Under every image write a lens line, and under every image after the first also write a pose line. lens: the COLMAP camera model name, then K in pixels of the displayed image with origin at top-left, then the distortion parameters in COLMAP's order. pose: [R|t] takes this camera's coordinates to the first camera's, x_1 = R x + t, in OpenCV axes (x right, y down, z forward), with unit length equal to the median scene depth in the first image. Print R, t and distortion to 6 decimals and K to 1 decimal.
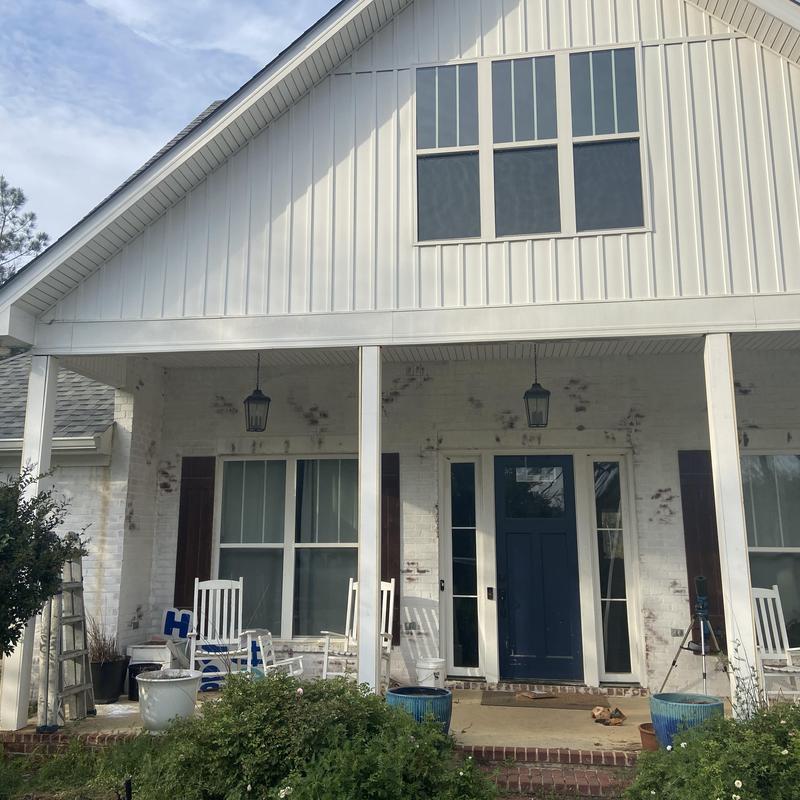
lens RADIAL K [[766.9, 0, 400.5], [0, 766.9, 395.5], [0, 0, 1]] dist [0.062296, 0.000000]
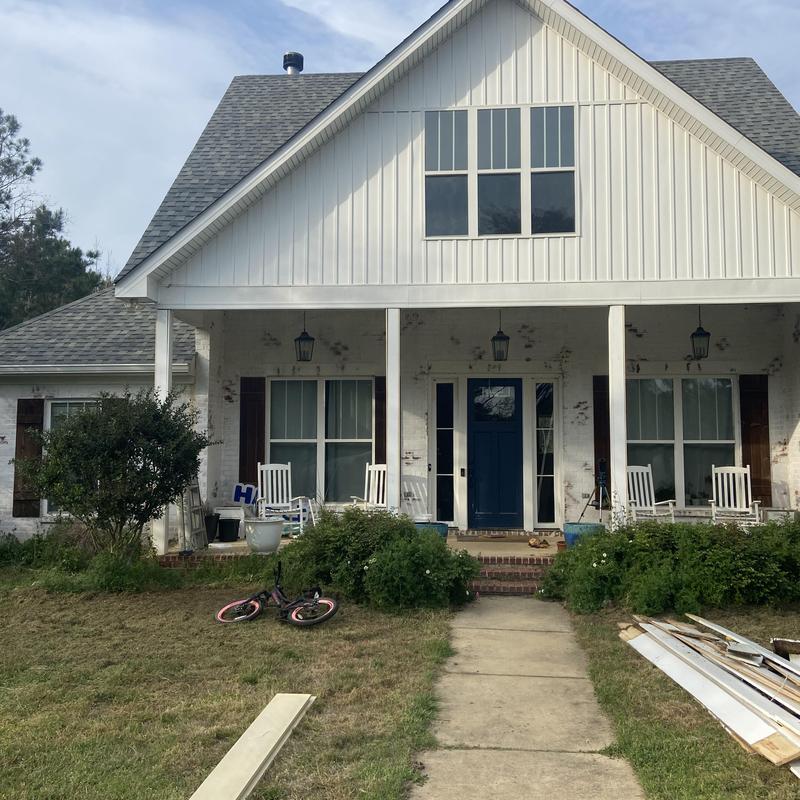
lens RADIAL K [[766.9, 0, 396.7], [0, 766.9, 405.0], [0, 0, 1]] dist [0.062296, 0.000000]
pose [[0.997470, 0.002698, 0.071041, -0.128700], [-0.012227, 0.990900, 0.134041, -0.072473], [-0.070032, -0.134570, 0.988426, -0.472183]]
